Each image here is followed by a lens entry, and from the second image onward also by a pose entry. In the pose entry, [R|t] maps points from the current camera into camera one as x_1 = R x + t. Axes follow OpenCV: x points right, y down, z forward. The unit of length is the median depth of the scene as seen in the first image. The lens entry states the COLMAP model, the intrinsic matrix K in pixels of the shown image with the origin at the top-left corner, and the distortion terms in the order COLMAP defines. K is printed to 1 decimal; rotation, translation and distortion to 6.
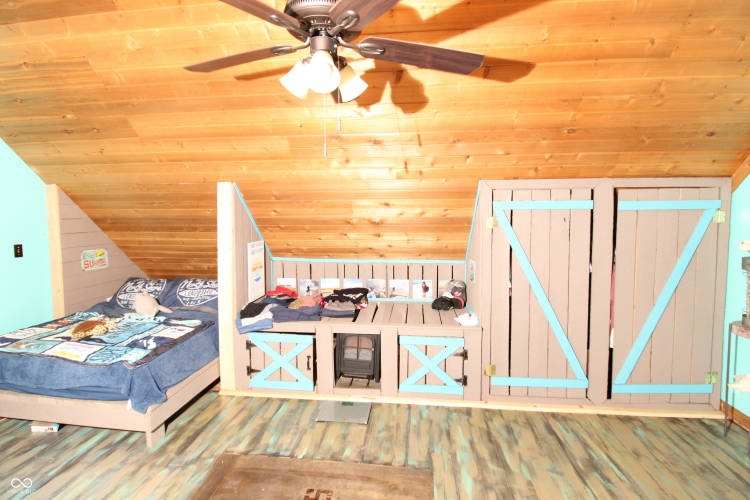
lens RADIAL K [[350.5, 0, 378.2], [0, 350.5, 245.6], [0, 0, 1]] dist [-0.013927, -0.001163]
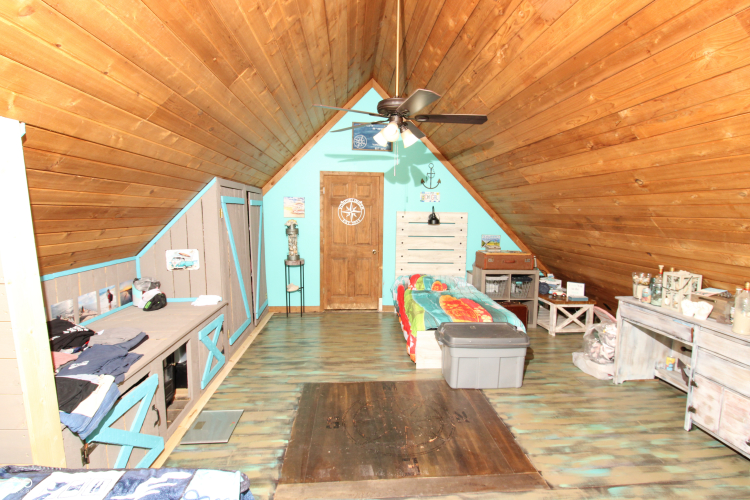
lens RADIAL K [[350.5, 0, 376.0], [0, 350.5, 251.7], [0, 0, 1]] dist [-0.013927, -0.001163]
pose [[-0.181089, -0.110699, 0.977217, -0.957281], [0.062497, 0.990341, 0.123767, -0.054278], [-0.981479, 0.083486, -0.172422, 0.675762]]
